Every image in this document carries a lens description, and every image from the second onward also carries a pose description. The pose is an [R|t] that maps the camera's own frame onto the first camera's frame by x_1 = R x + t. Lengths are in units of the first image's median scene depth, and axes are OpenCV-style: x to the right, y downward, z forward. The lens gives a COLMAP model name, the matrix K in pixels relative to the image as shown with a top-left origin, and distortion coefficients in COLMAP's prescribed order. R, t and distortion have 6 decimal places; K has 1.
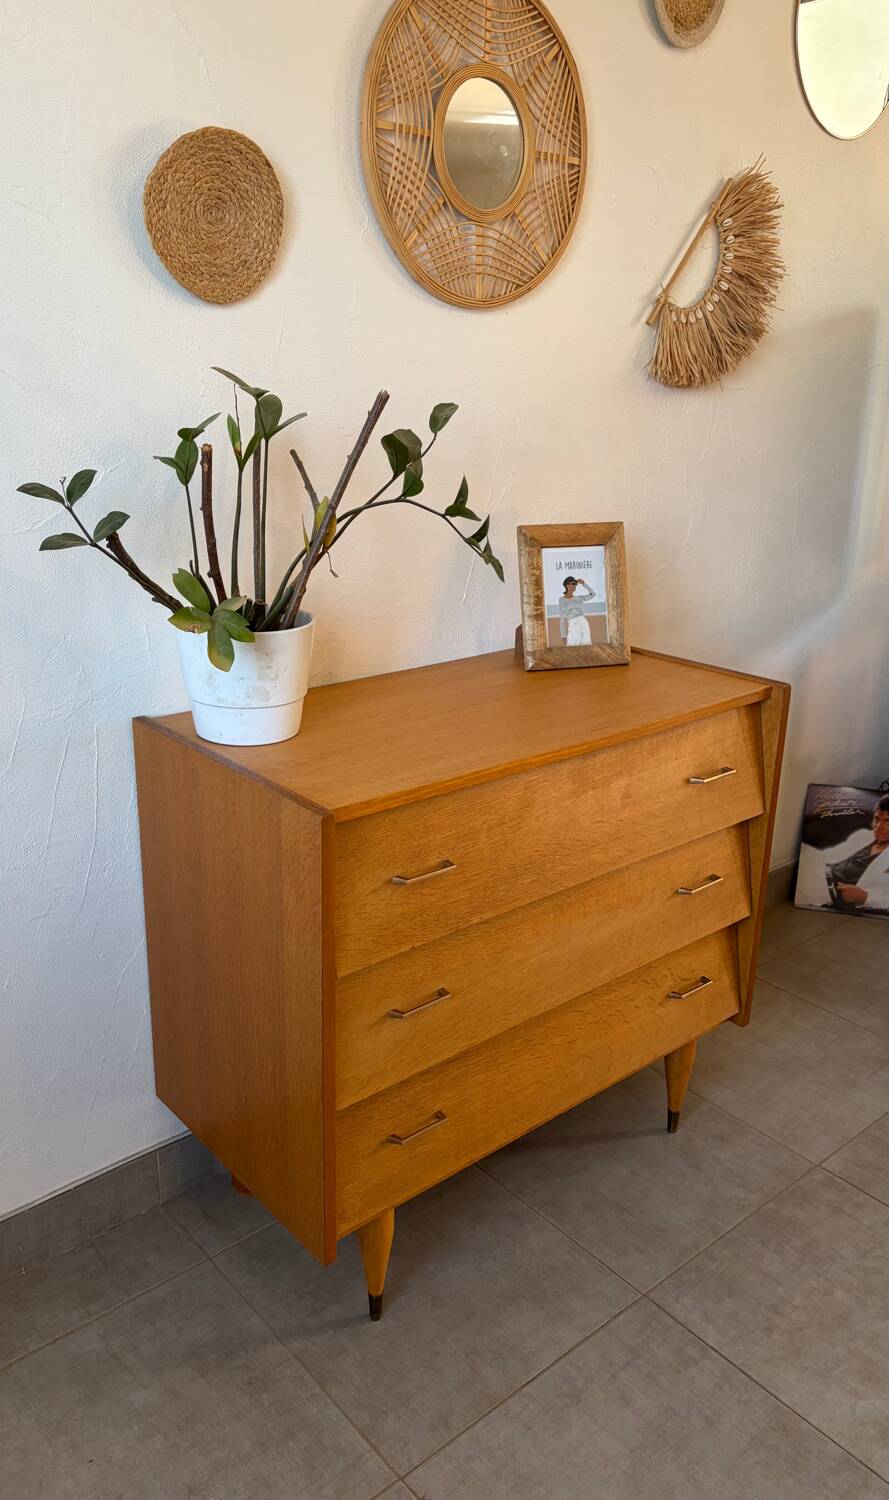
lens RADIAL K [[1129.8, 0, 411.8], [0, 1129.8, 758.9], [0, 0, 1]] dist [0.056087, -0.055297]
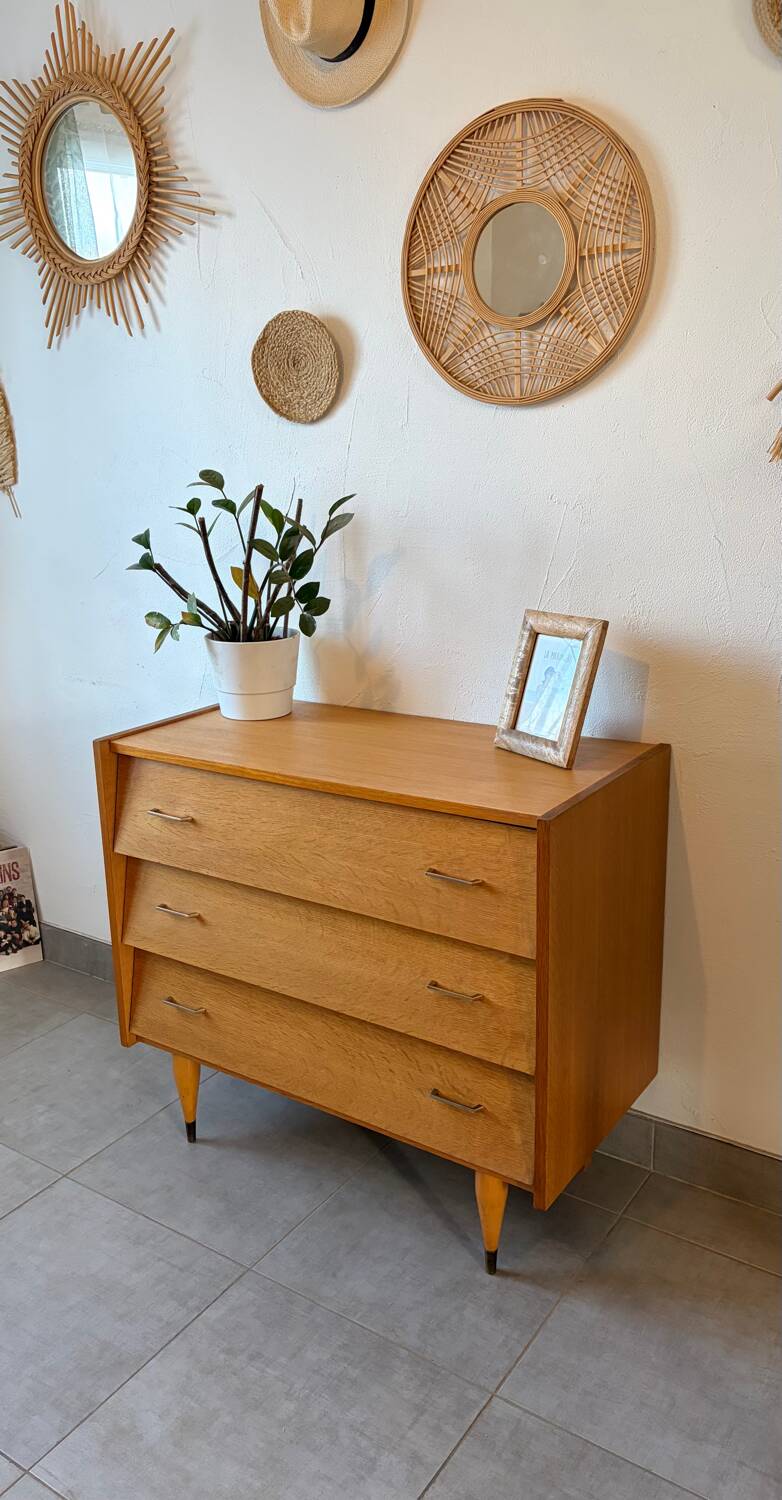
lens RADIAL K [[1135.7, 0, 353.2], [0, 1135.7, 752.1], [0, 0, 1]] dist [0.040952, -0.010023]
pose [[0.257645, 0.234931, -0.937244, 1.126946], [-0.281764, 0.946101, 0.159696, -0.217391], [0.924245, 0.222937, 0.309953, 0.602510]]
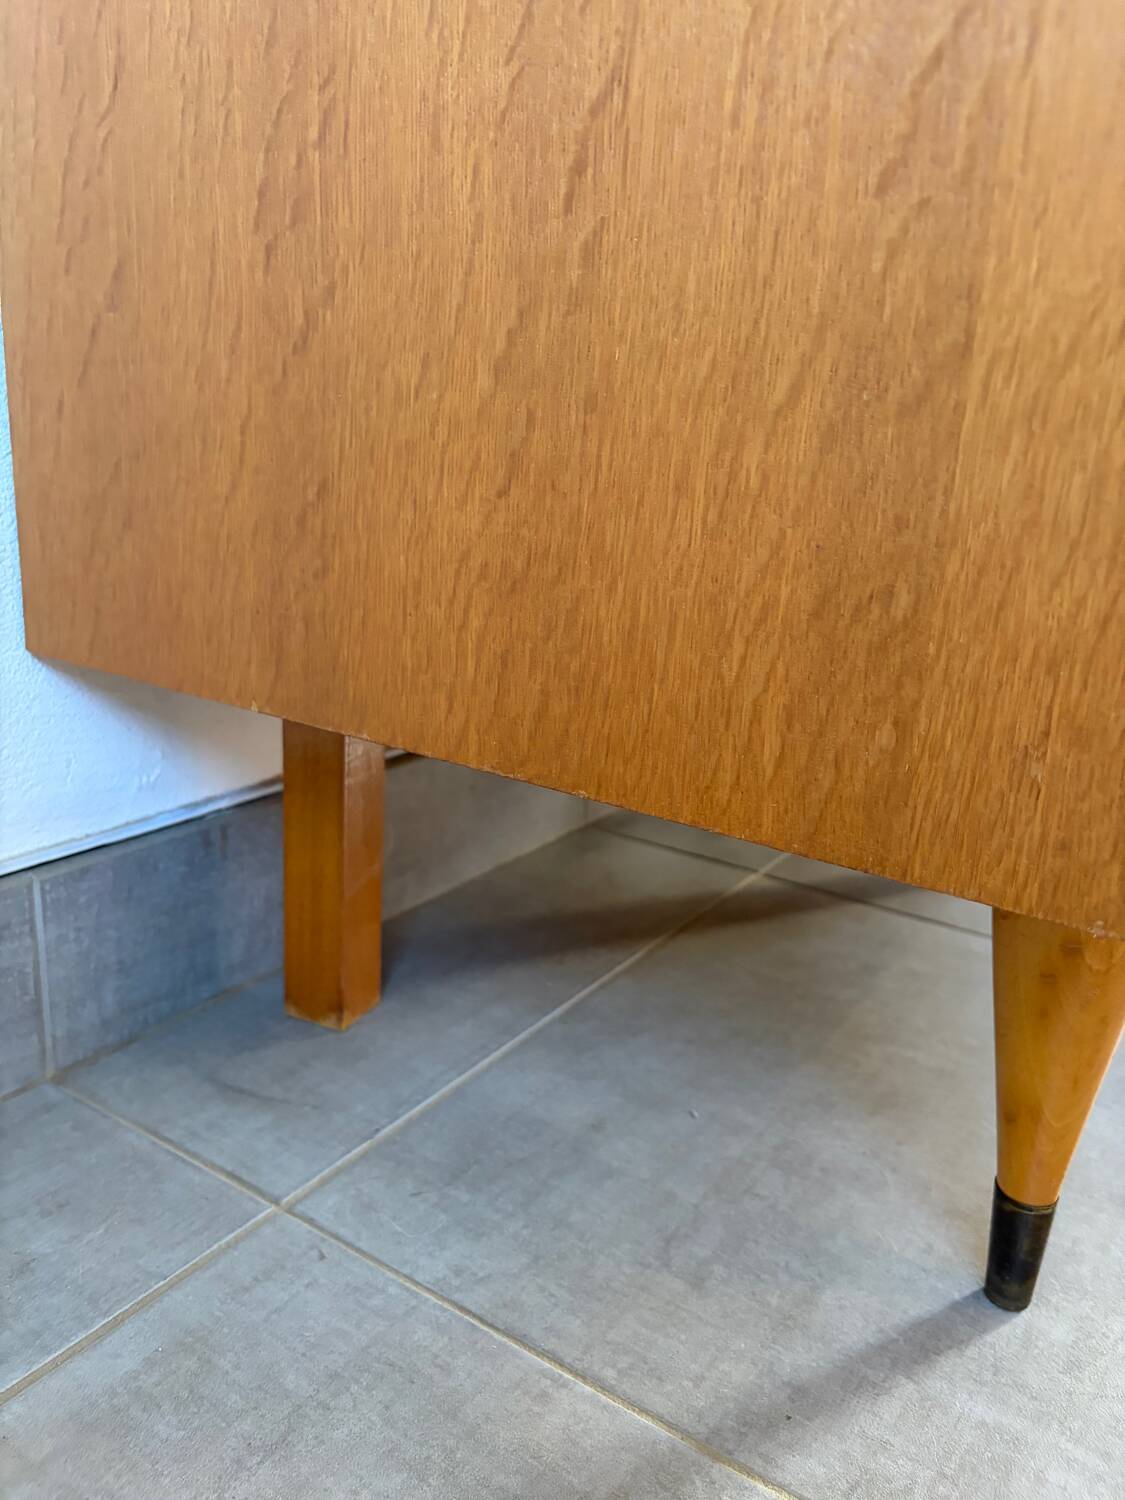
lens RADIAL K [[1127.9, 0, 554.8], [0, 1127.9, 758.4], [0, 0, 1]] dist [0.056782, -0.066987]
pose [[0.953654, -0.031910, 0.299208, -0.191261], [0.045731, 0.998180, -0.039302, 0.344888], [-0.297410, 0.051164, 0.953378, 0.720070]]
